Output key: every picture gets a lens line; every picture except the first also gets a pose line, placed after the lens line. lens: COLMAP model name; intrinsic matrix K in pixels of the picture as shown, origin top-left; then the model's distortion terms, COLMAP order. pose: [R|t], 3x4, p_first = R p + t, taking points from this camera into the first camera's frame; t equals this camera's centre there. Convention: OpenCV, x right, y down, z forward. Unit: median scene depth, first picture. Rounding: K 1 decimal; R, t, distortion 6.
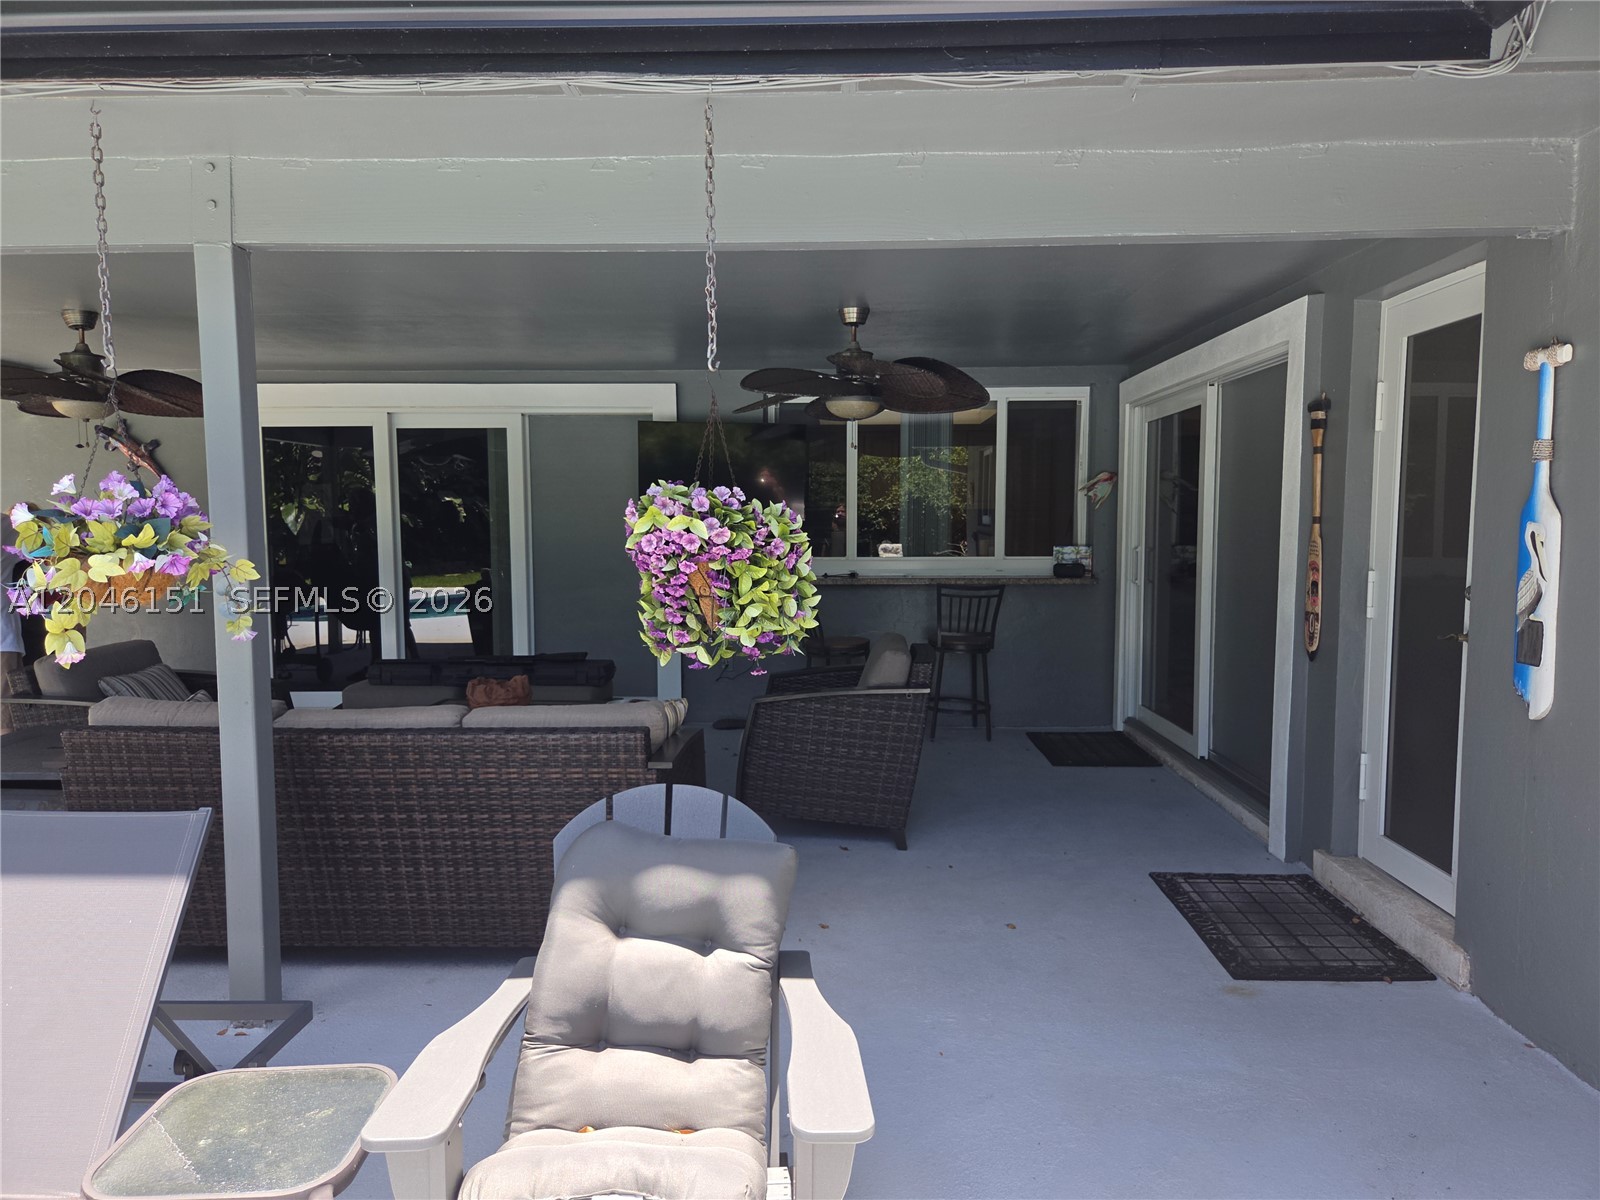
lens RADIAL K [[1081.9, 0, 808.5], [0, 1081.9, 609.2], [0, 0, 1]] dist [0.068320, -0.046568]
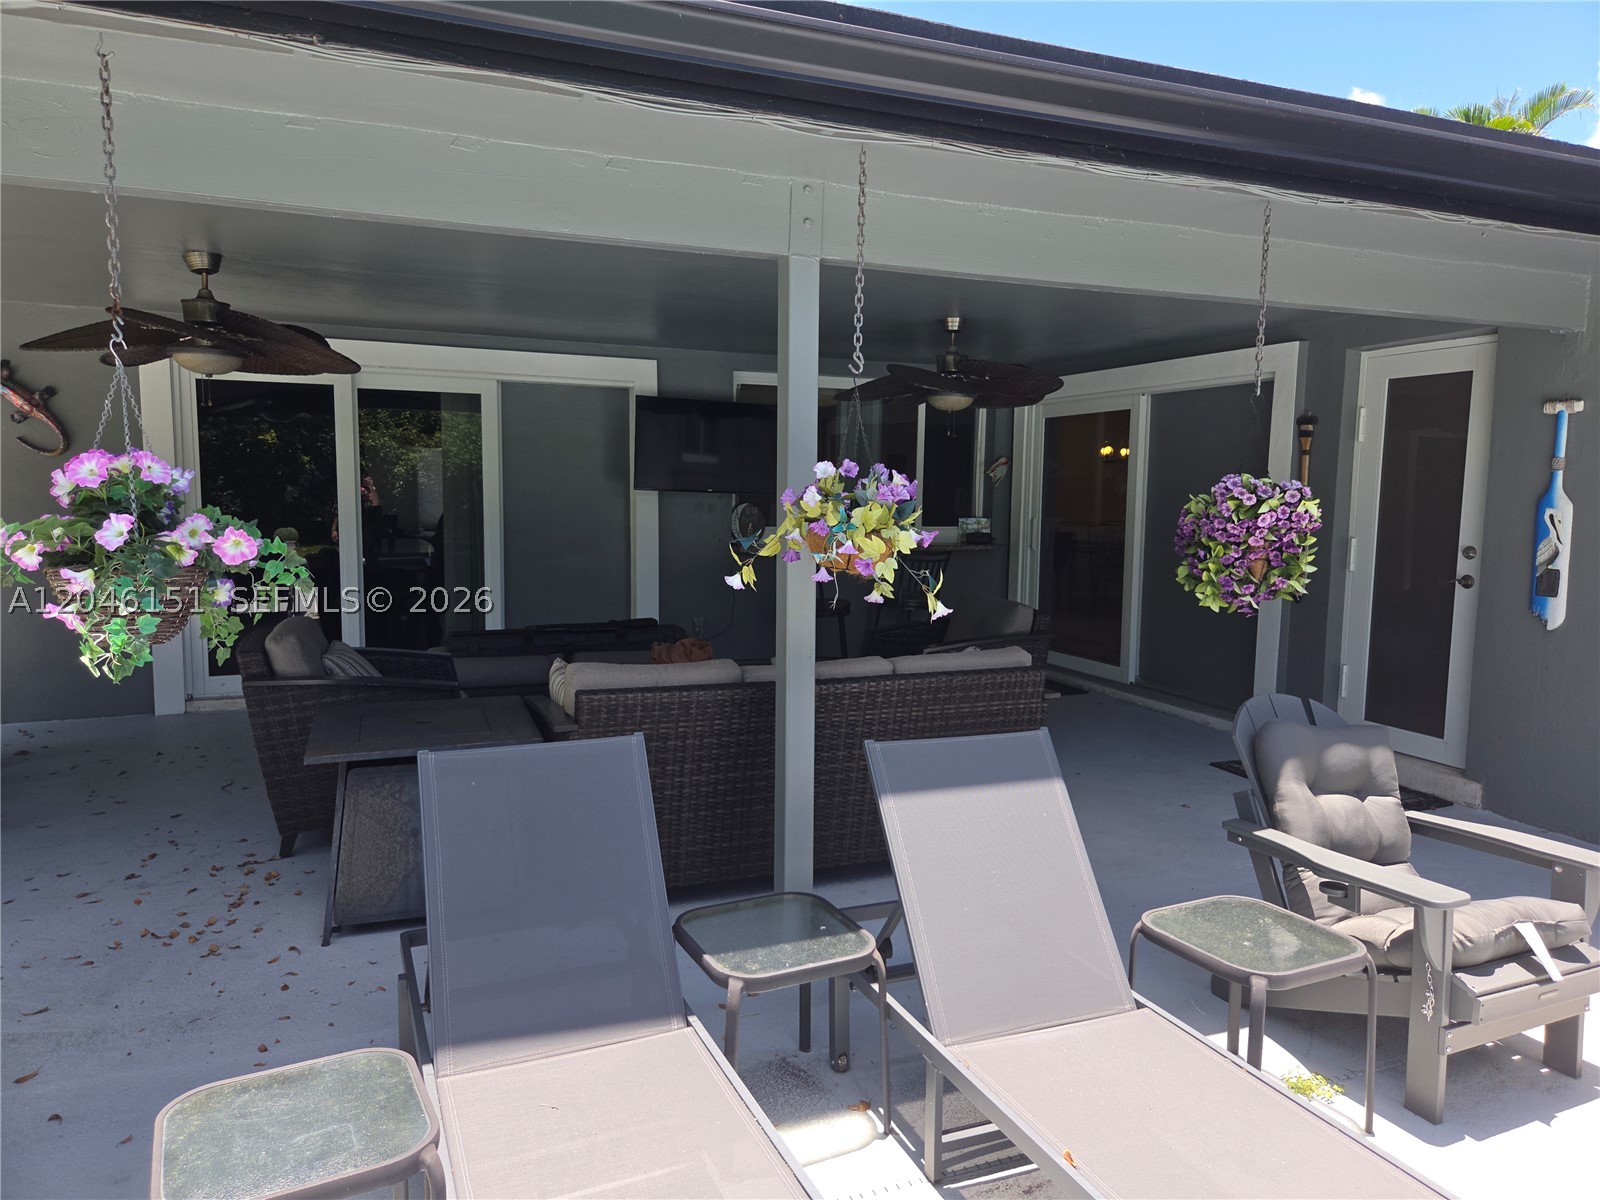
lens RADIAL K [[1081.9, 0, 801.7], [0, 1081.9, 595.5], [0, 0, 1]] dist [0.068320, -0.046568]
pose [[0.913769, -0.024003, 0.405524, -0.750090], [0.016667, 0.999628, 0.021611, -0.003139], [-0.405892, -0.012989, 0.913829, -0.026123]]
